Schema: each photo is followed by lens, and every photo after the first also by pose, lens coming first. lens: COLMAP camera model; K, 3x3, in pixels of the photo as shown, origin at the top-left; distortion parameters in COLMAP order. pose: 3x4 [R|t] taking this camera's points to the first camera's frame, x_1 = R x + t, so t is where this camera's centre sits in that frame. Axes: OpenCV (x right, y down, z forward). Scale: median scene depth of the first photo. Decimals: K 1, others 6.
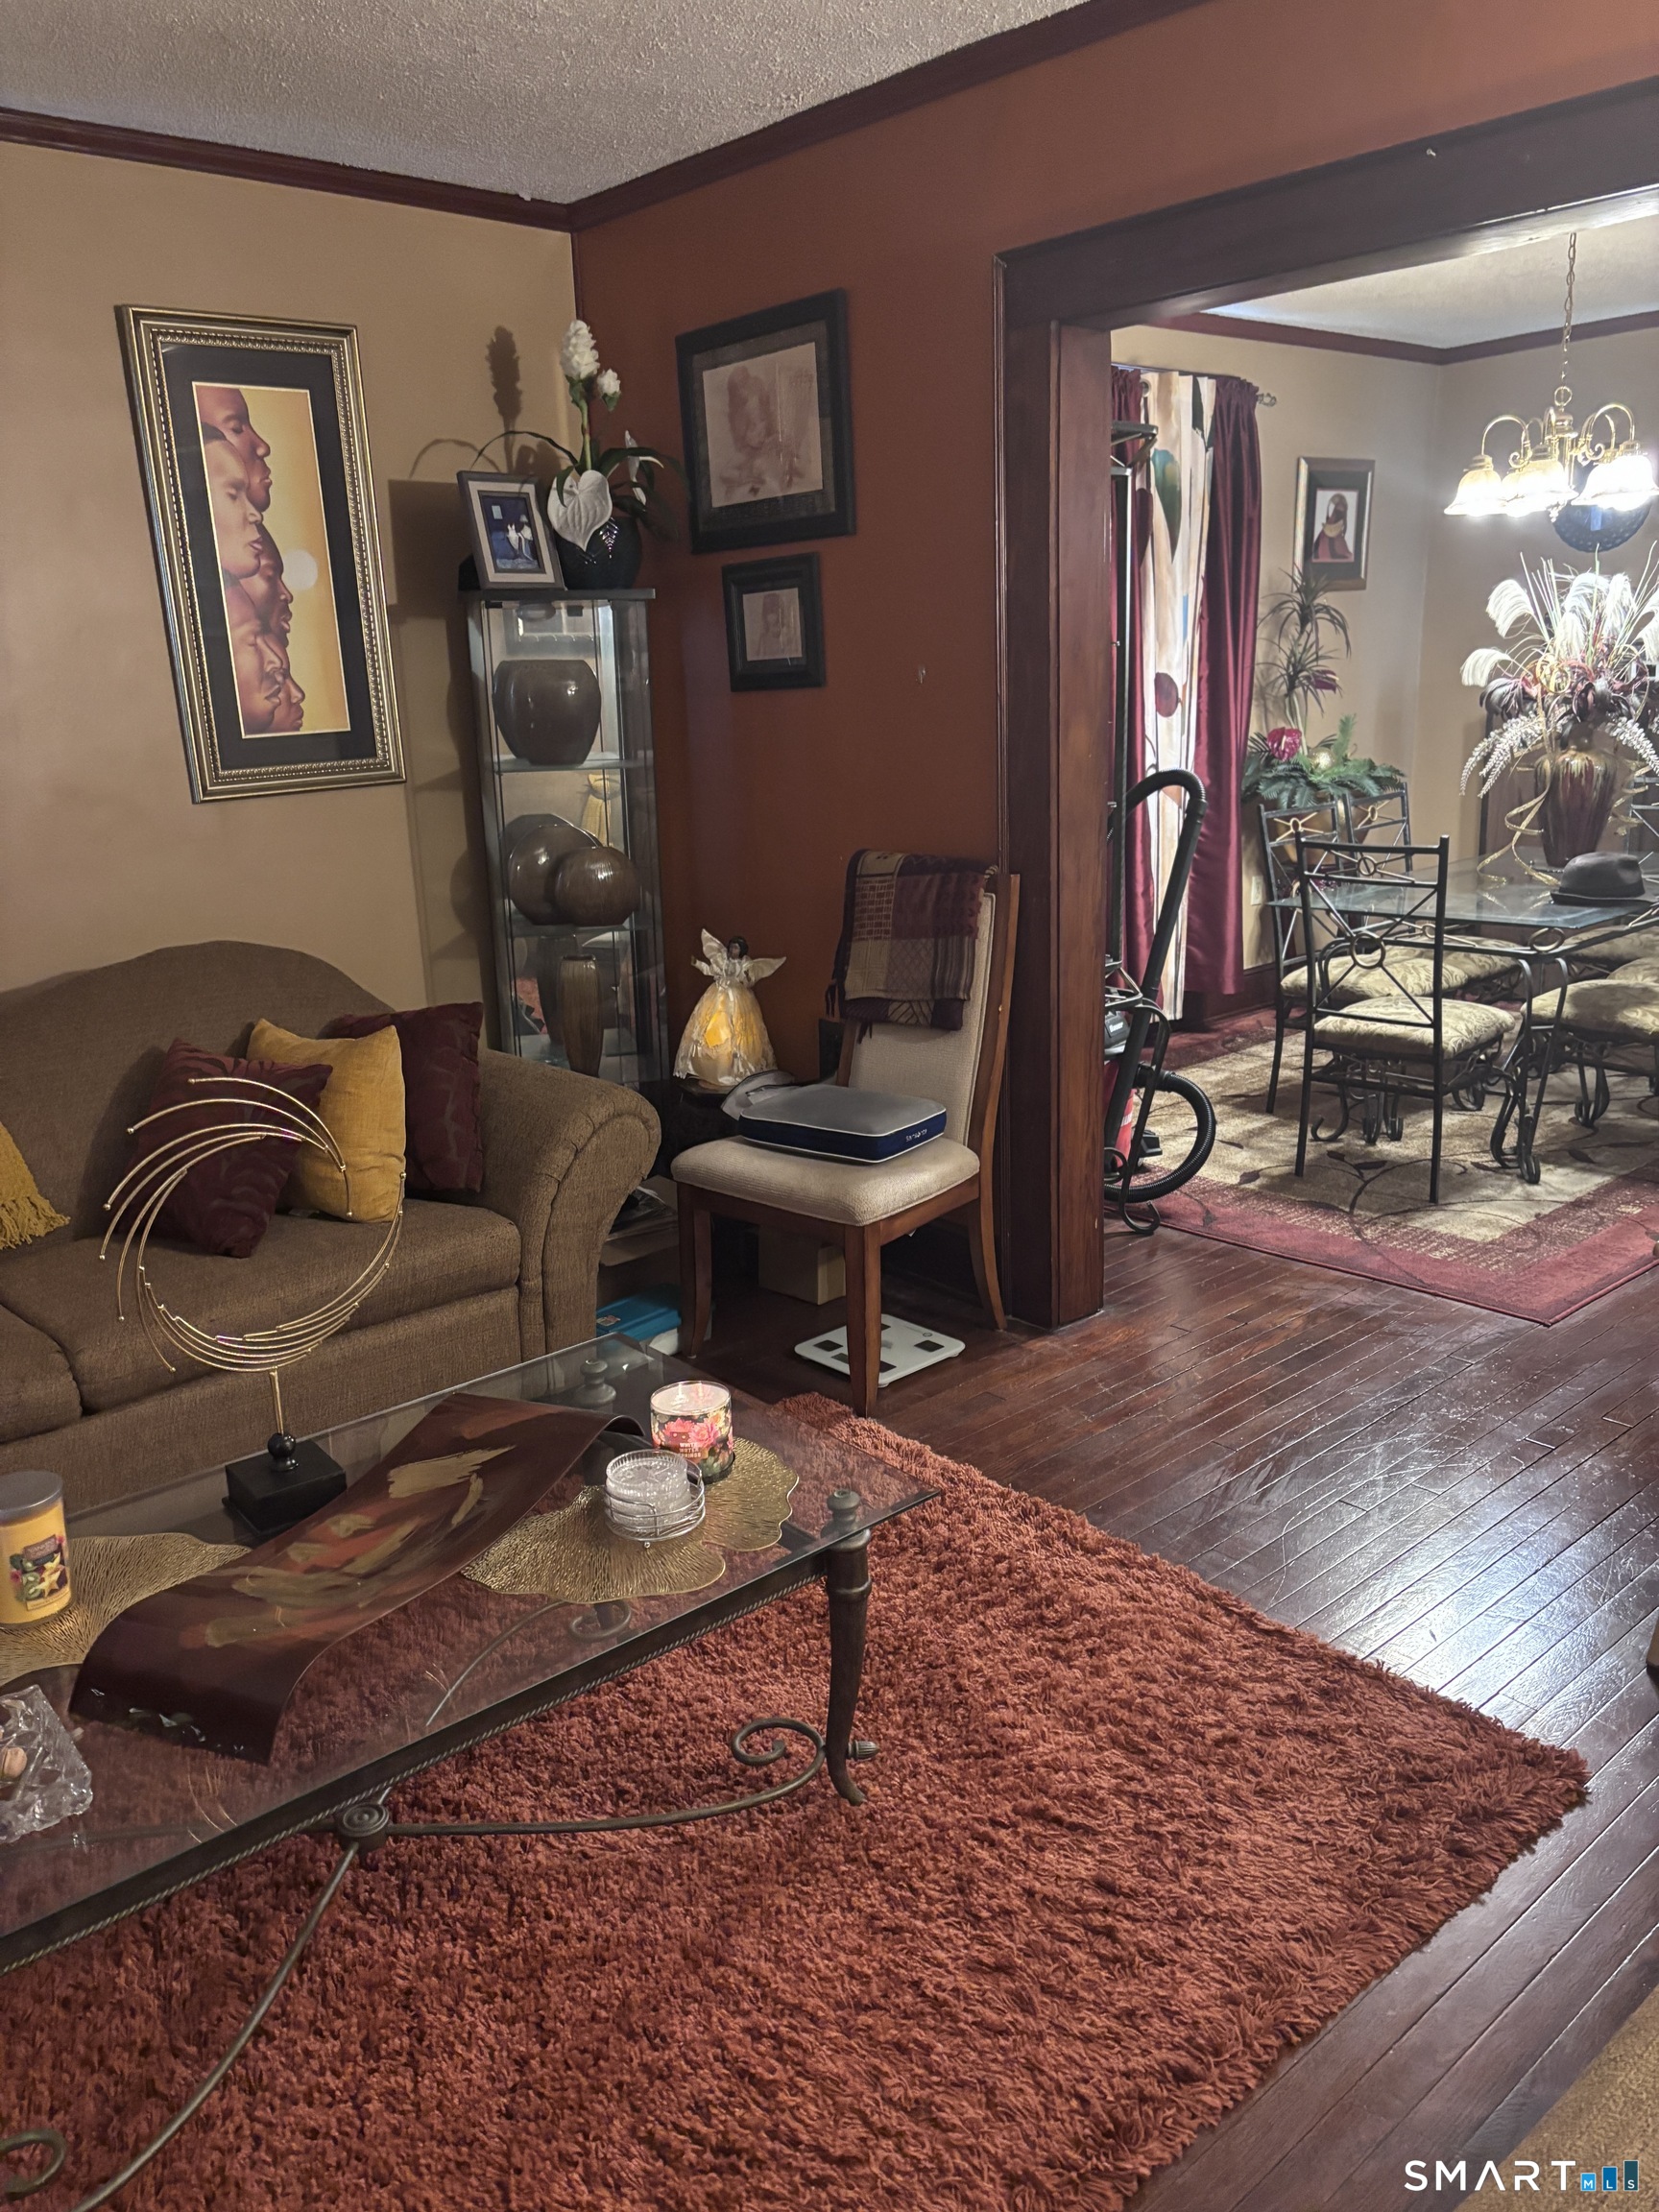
lens RADIAL K [[1692.4, 0, 829.5], [0, 1692.4, 1106.0], [0, 0, 1]] dist [-0.000086, 0.000196]
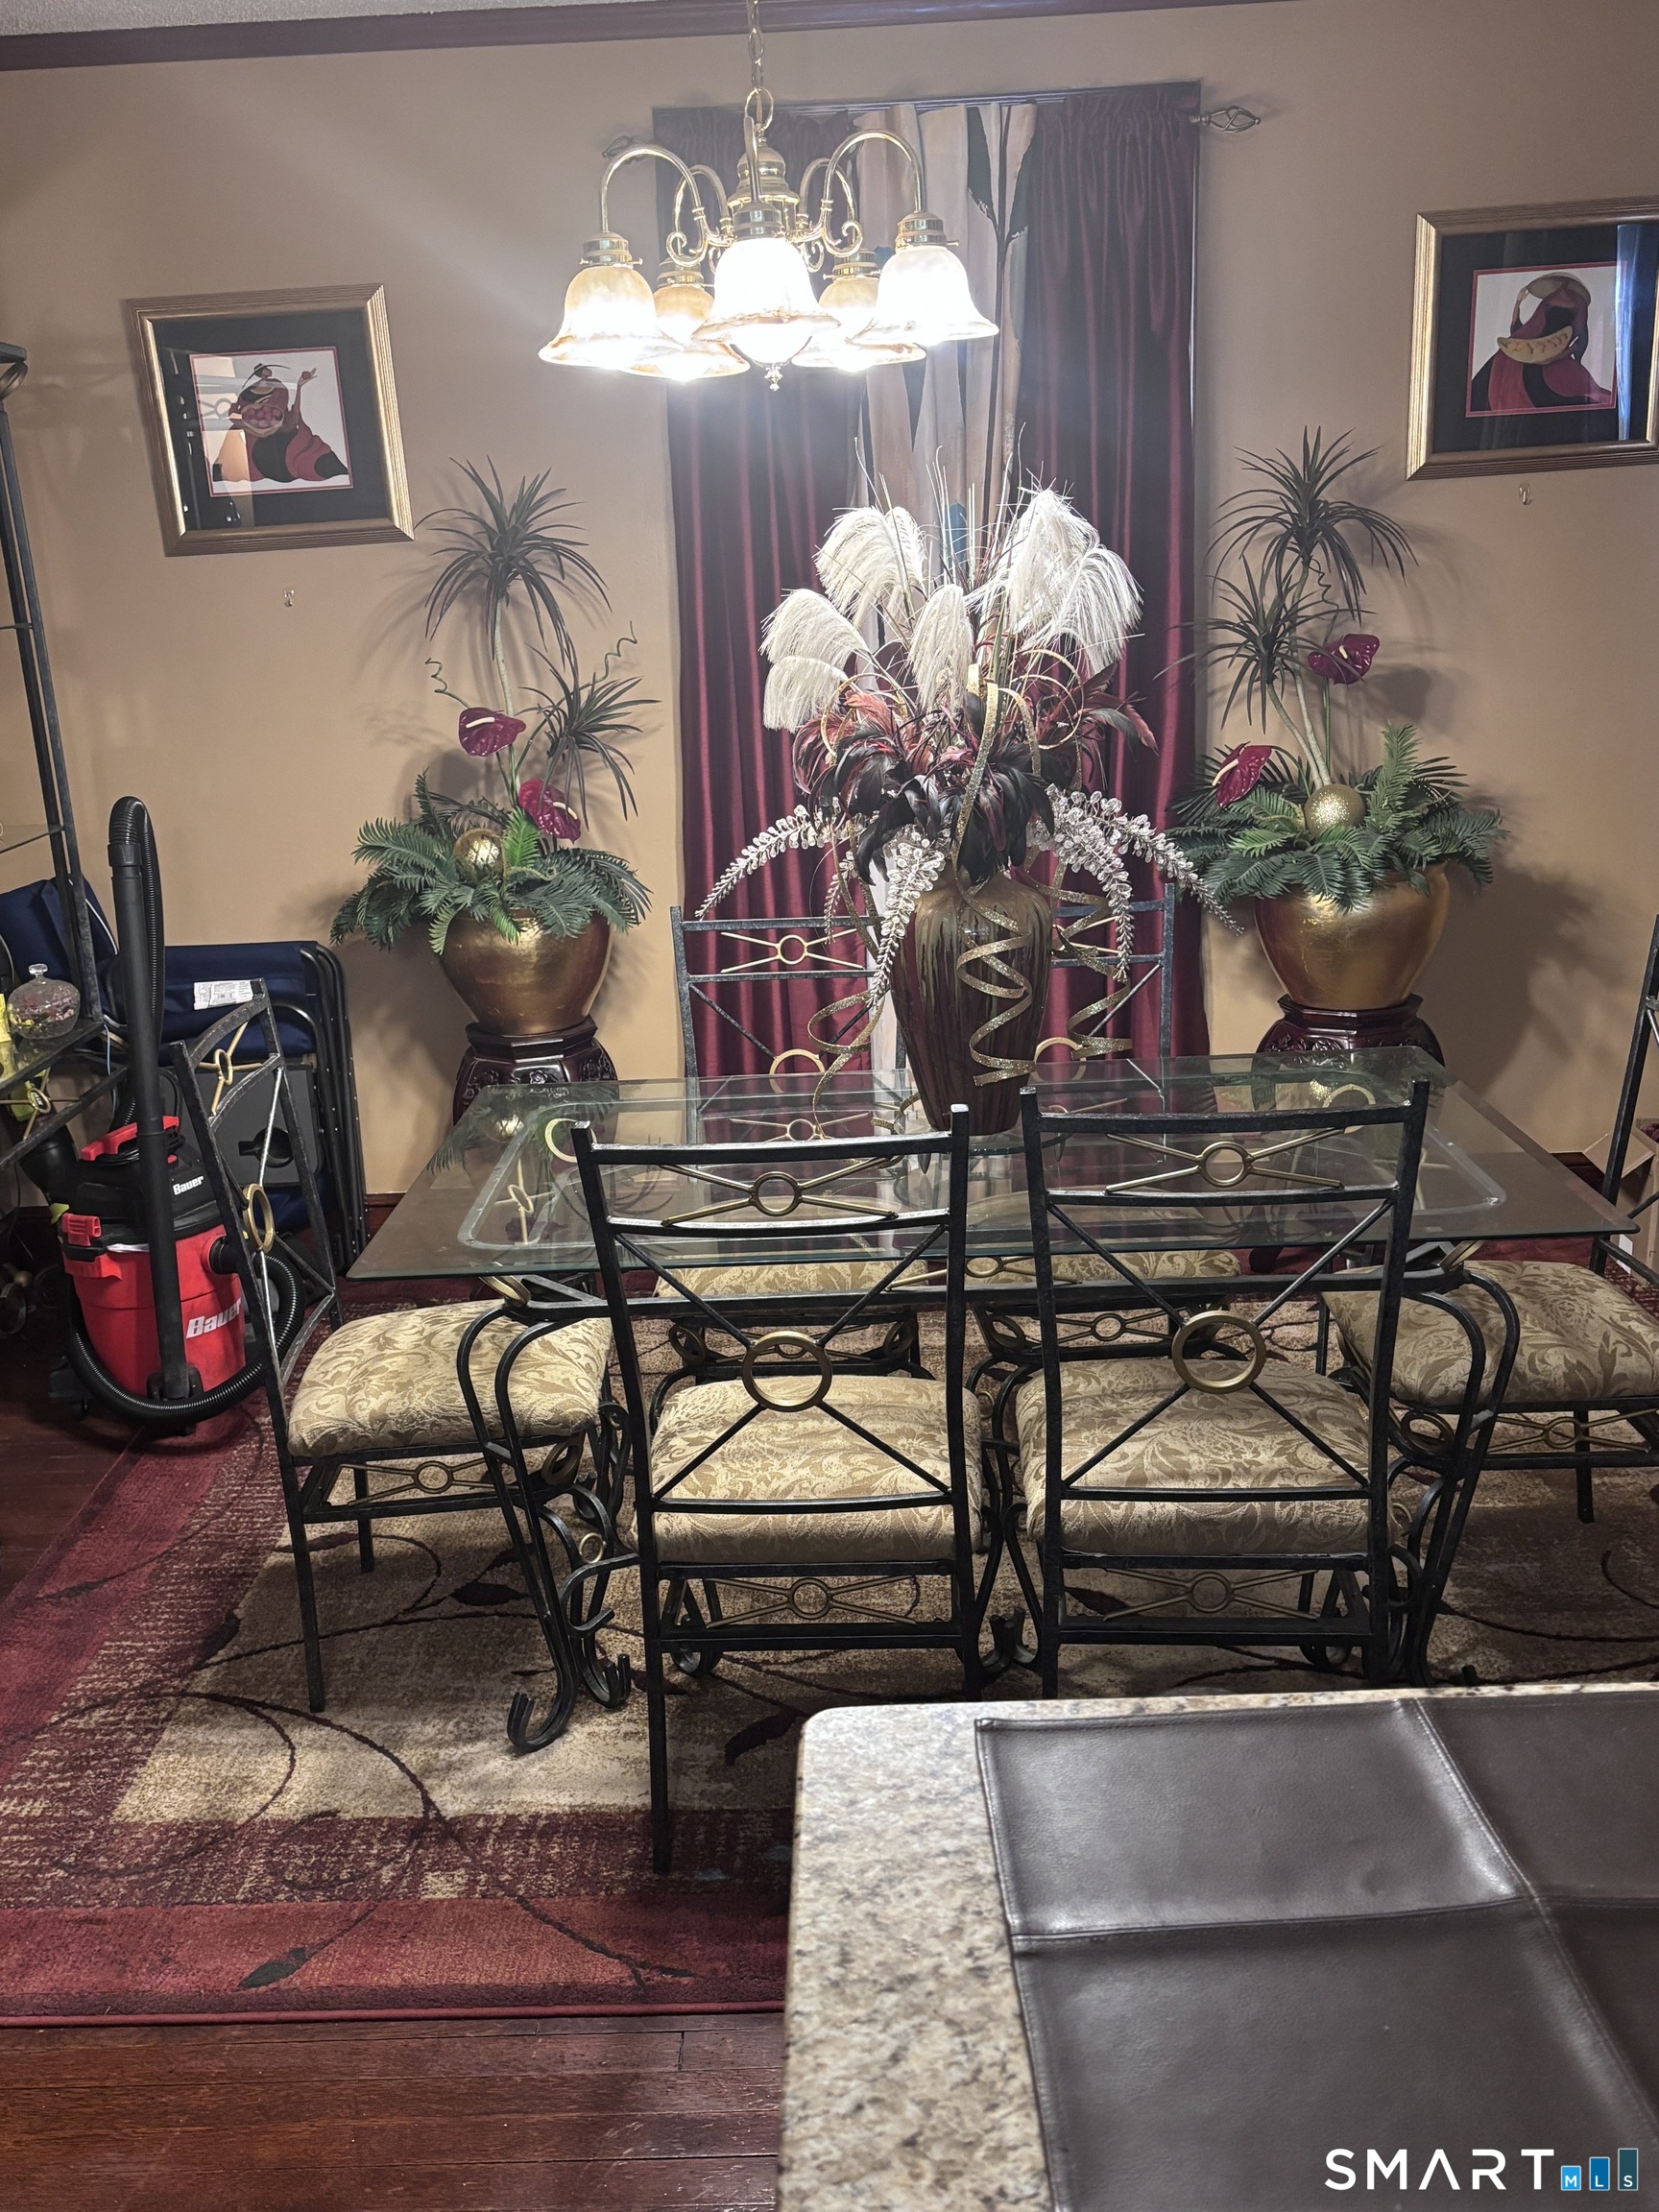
lens RADIAL K [[1991.9, 0, 829.5], [0, 1991.9, 1106.0], [0, 0, 1]] dist [0.003920, 0.002505]
pose [[0.731925, 0.187799, -0.654995, 0.666827], [-0.162389, 0.981647, 0.099994, -0.170166], [0.661752, 0.033176, 0.748988, 0.498580]]
